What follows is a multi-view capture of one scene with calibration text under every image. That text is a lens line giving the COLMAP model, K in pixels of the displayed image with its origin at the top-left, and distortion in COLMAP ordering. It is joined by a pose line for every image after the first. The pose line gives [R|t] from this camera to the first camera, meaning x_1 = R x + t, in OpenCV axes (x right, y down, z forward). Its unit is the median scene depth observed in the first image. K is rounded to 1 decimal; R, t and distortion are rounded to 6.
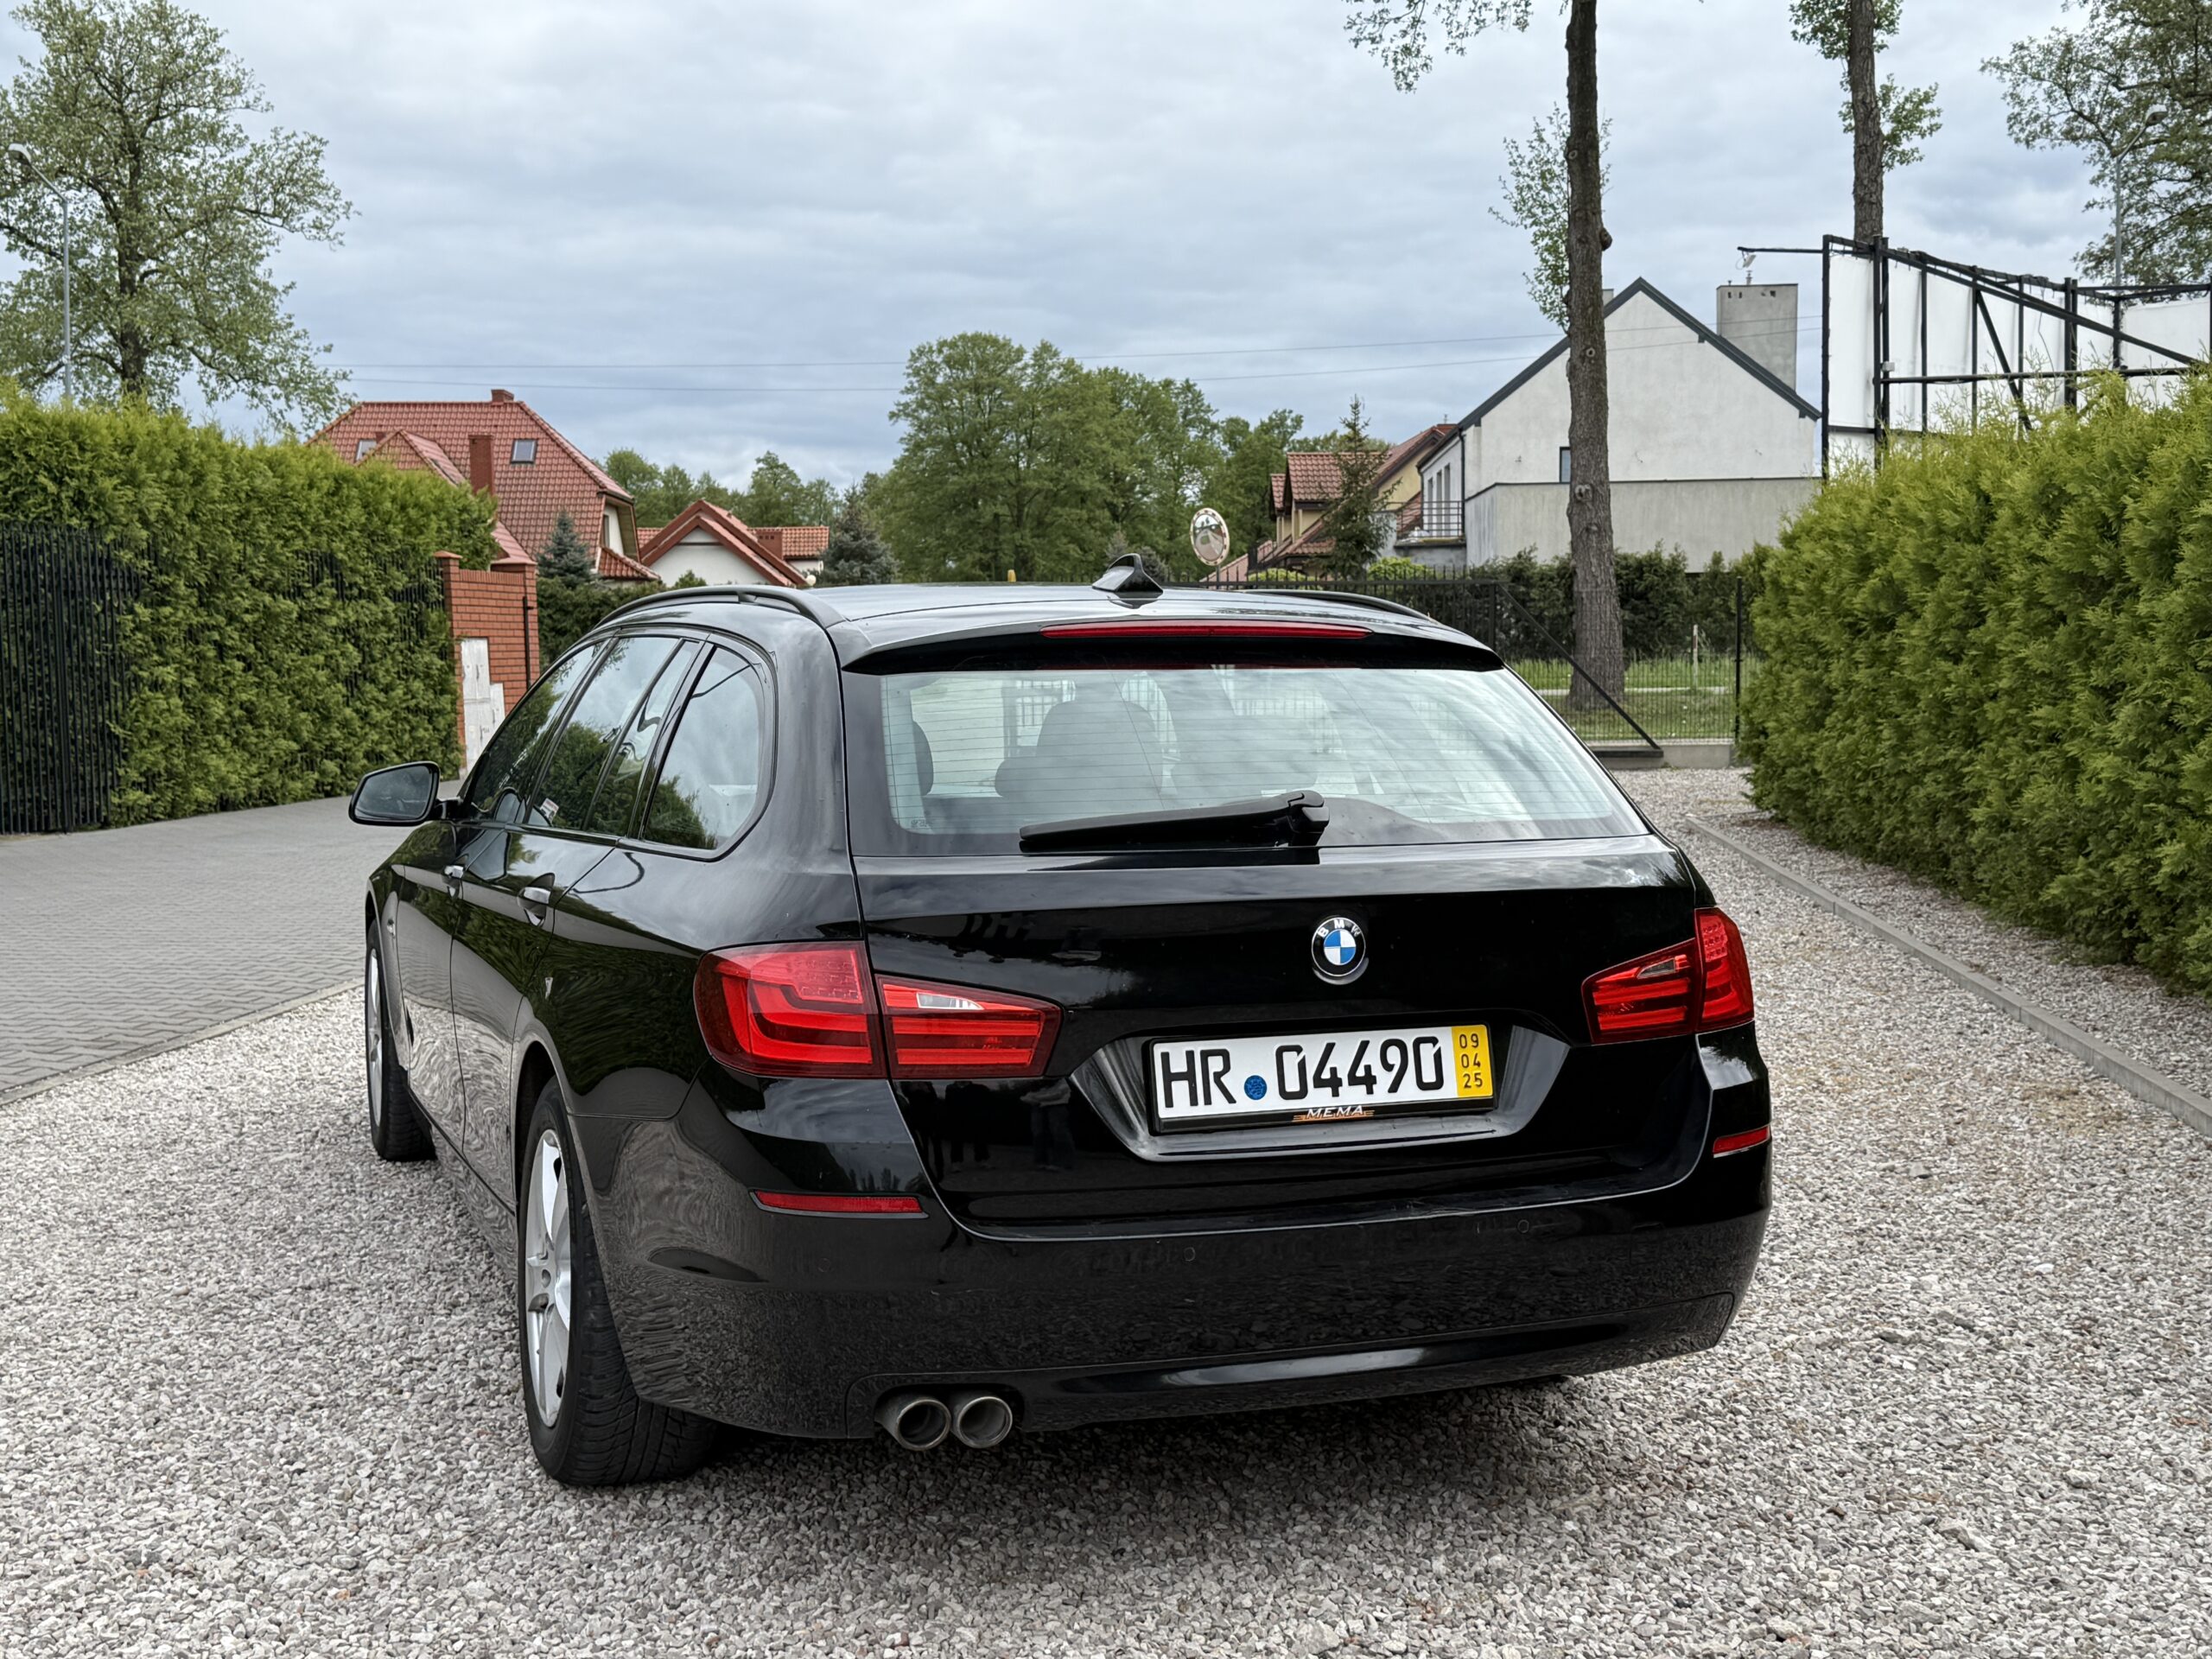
lens RADIAL K [[2645.2, 0, 1106.0], [0, 2645.2, 829.5], [0, 0, 1]] dist [0.234951, -0.557844]
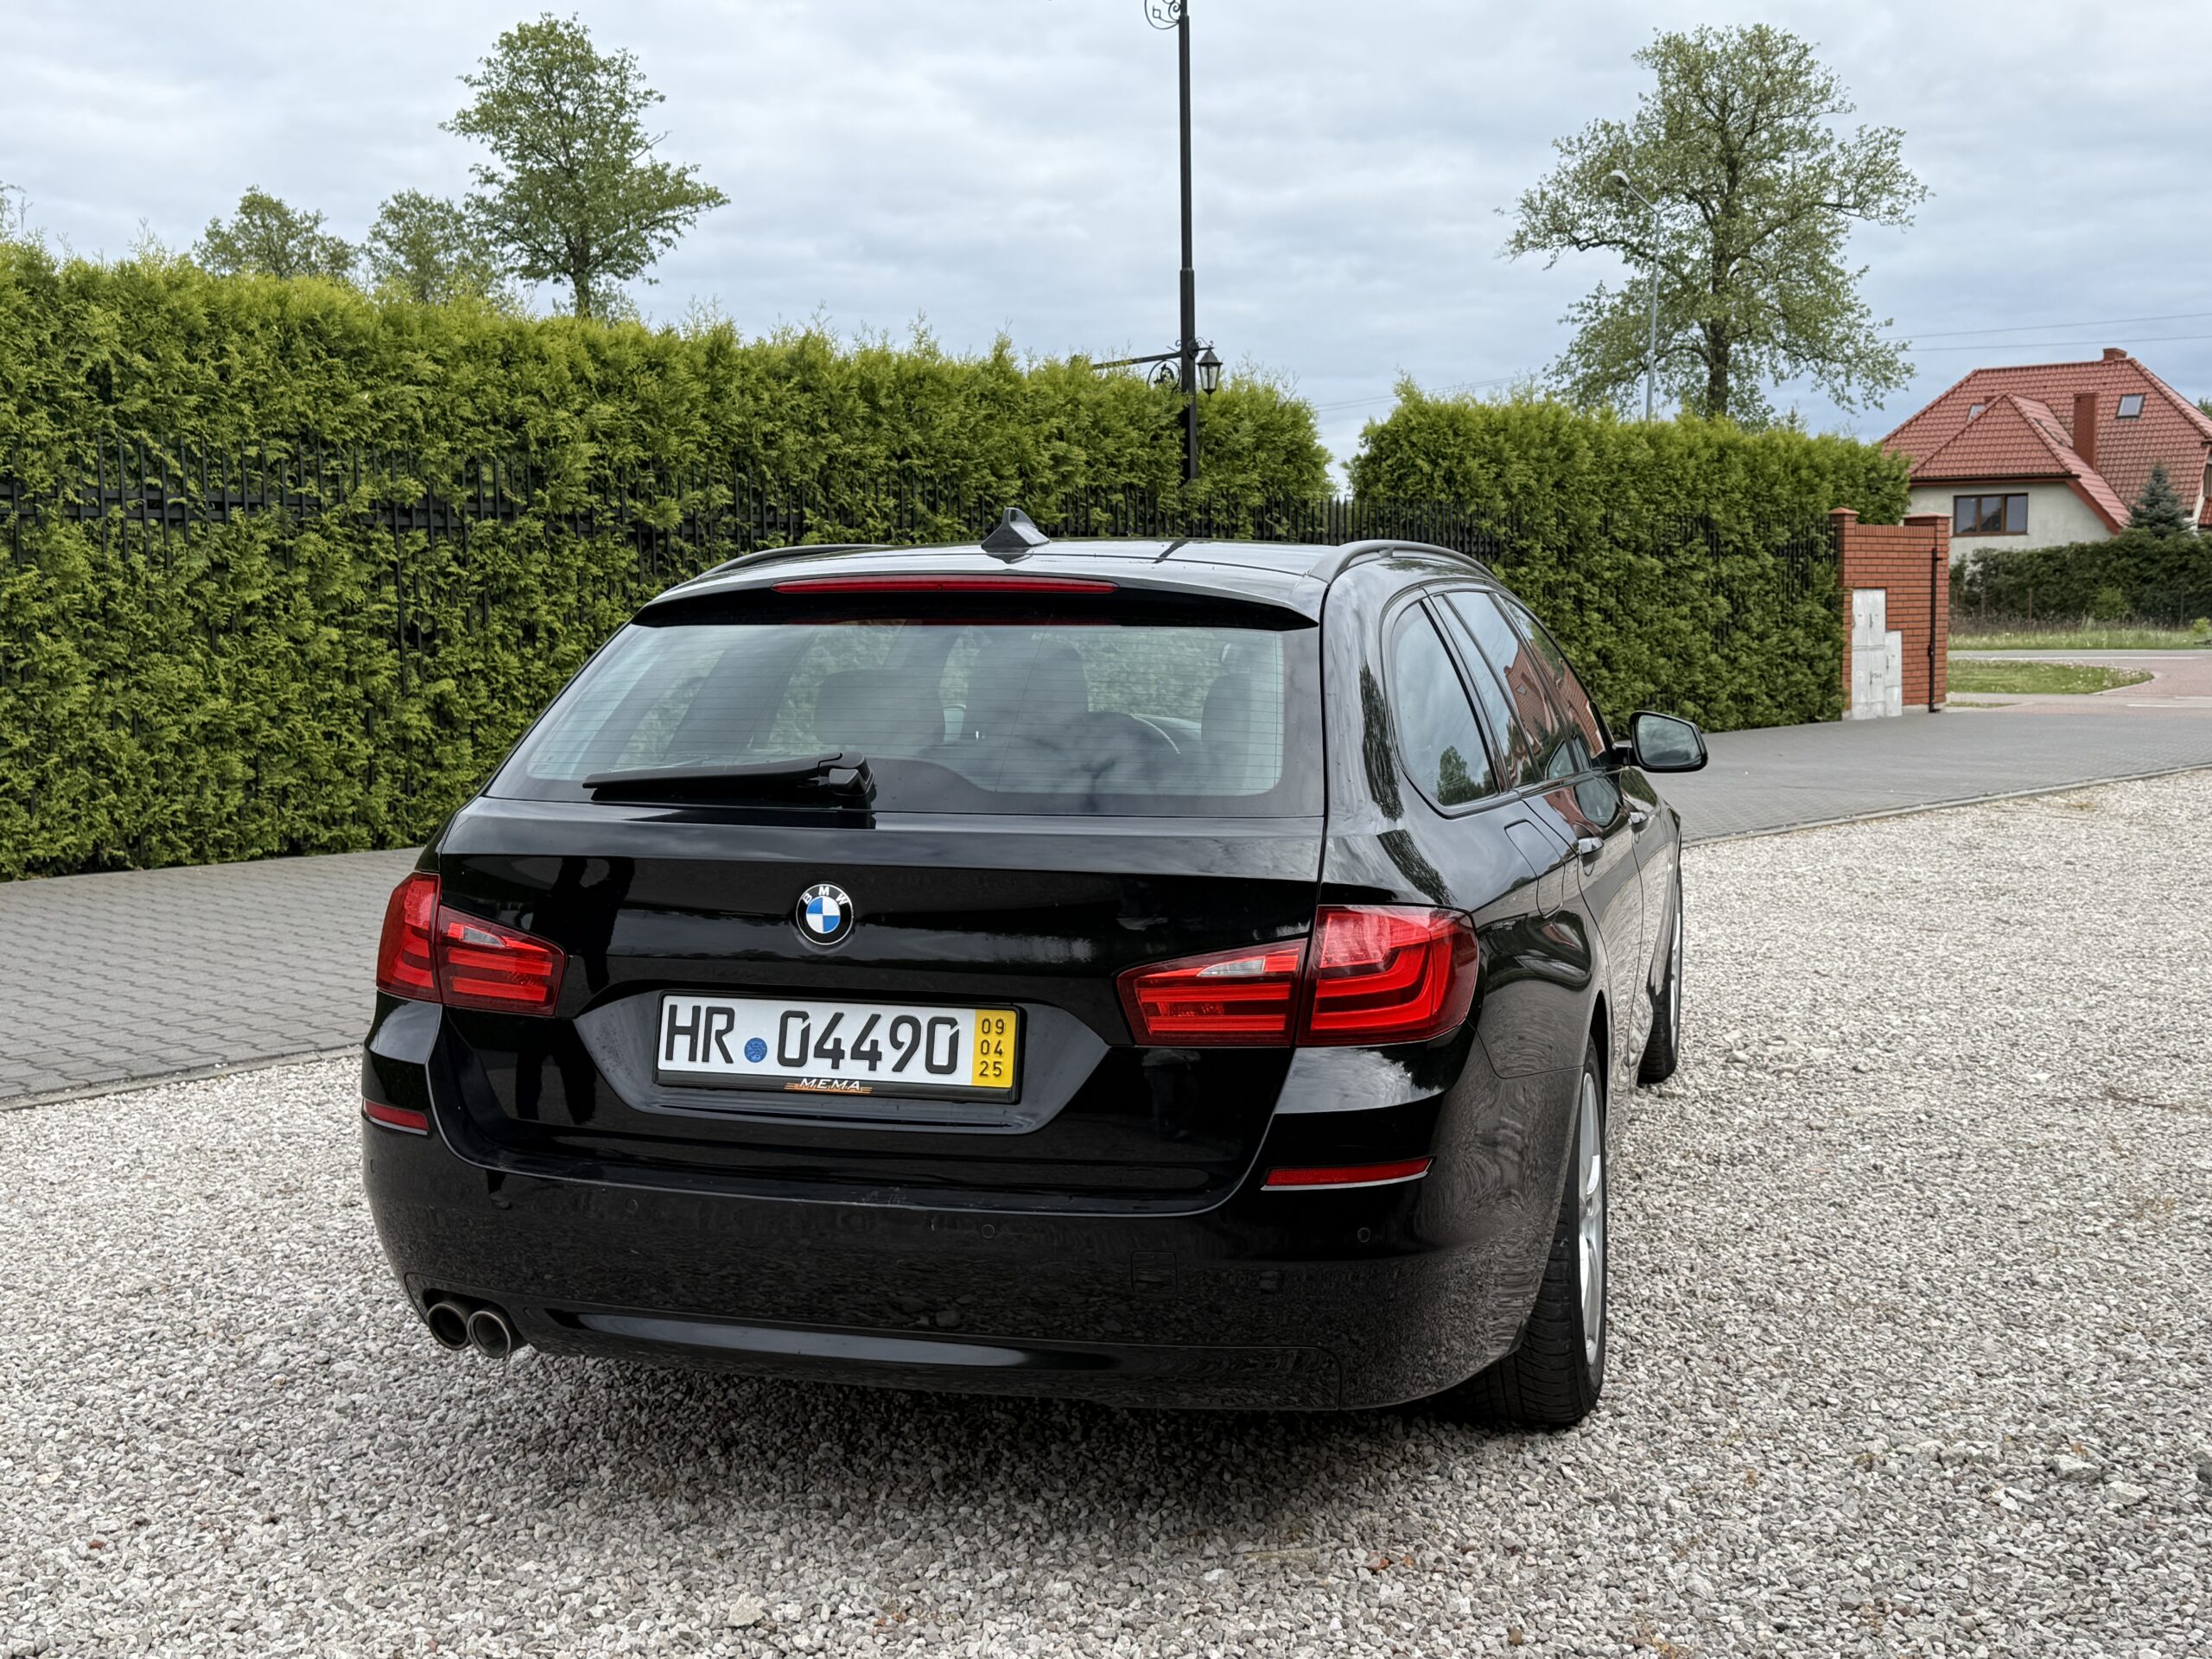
lens RADIAL K [[2348.2, 0, 1106.0], [0, 2348.2, 829.5], [0, 0, 1]] dist [0.237575, -0.616374]
pose [[0.795748, 0.057078, -0.602932, 0.119370], [-0.039576, 0.998322, 0.042275, -0.004707], [0.604333, -0.009779, 0.796672, 0.065891]]
